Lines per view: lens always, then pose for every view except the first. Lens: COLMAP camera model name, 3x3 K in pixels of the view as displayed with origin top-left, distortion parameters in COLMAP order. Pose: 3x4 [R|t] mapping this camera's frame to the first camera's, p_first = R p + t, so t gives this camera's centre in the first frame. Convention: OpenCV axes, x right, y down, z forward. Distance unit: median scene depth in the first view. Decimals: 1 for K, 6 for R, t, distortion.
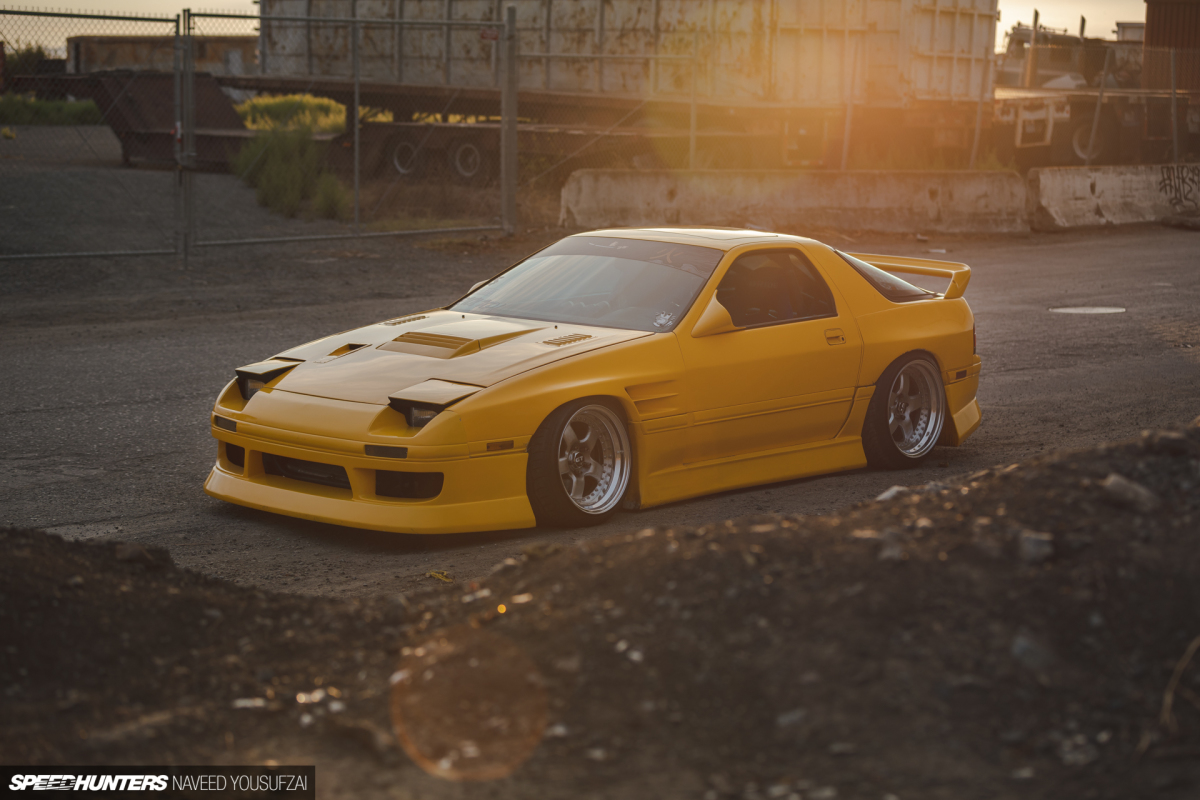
lens RADIAL K [[2437.6, 0, 600.0], [0, 2437.6, 400.0], [0, 0, 1]] dist [0.020939, -0.172713]
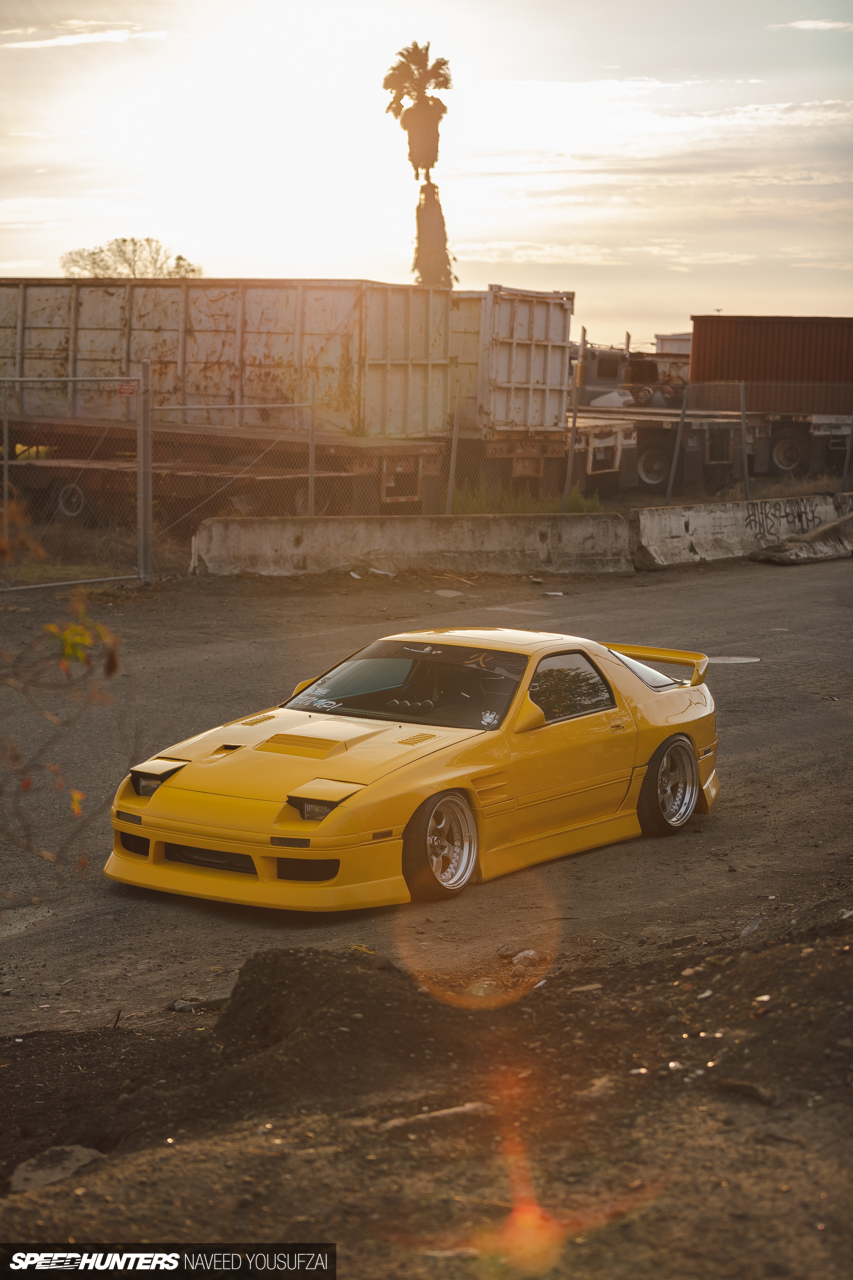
lens RADIAL K [[2600.1, 0, 426.5], [0, 2600.1, 640.0], [0, 0, 1]] dist [0.020939, -0.172713]
pose [[0.990536, -0.013111, 0.136623, -0.063598], [0.016444, 0.999593, -0.023294, -0.015324], [-0.136262, 0.025320, 0.990349, -0.086695]]
